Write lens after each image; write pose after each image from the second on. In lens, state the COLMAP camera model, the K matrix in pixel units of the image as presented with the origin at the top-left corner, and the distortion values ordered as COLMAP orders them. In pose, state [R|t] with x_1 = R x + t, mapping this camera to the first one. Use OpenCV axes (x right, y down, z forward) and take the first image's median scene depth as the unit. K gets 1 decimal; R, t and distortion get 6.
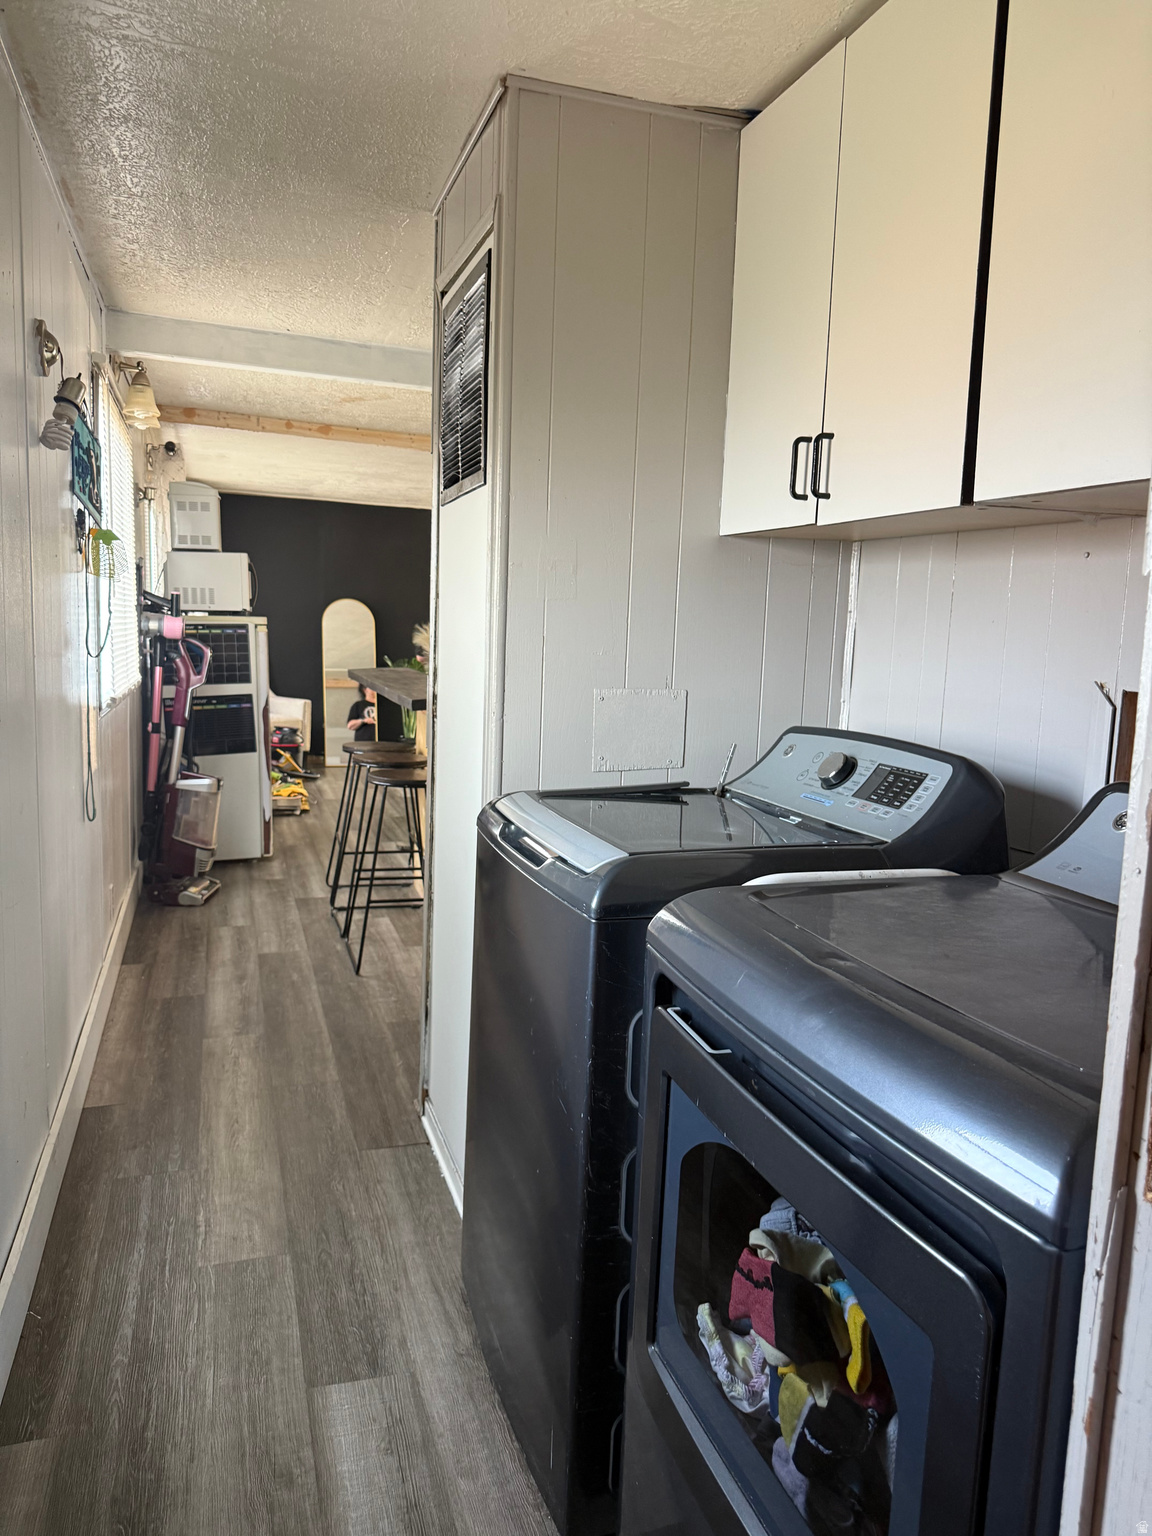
lens RADIAL K [[1079.5, 0, 577.7], [0, 1079.5, 771.2], [0, 0, 1]] dist [0.056913, -0.067252]
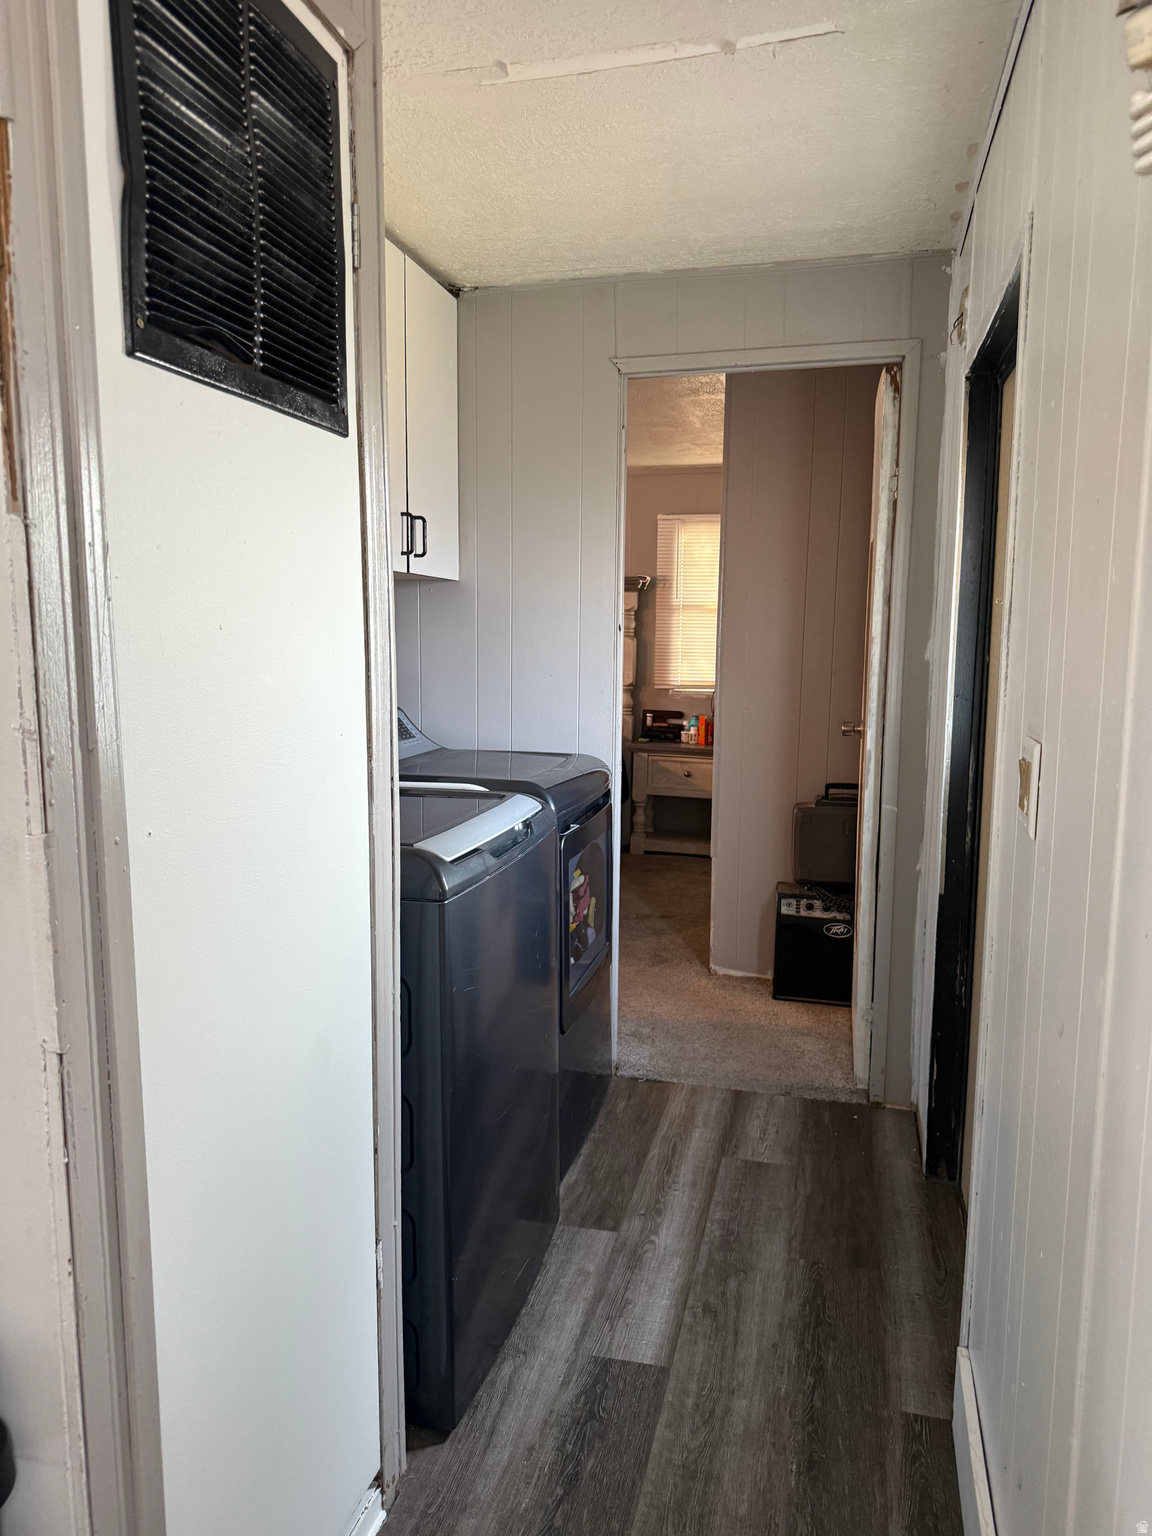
lens RADIAL K [[1079.5, 0, 578.2], [0, 1079.5, 770.6], [0, 0, 1]] dist [0.056913, -0.067252]
pose [[-0.845248, -0.113708, 0.522137, -0.685704], [0.030052, 0.965438, 0.258896, -0.289932], [-0.533529, 0.234522, -0.812617, 1.837861]]
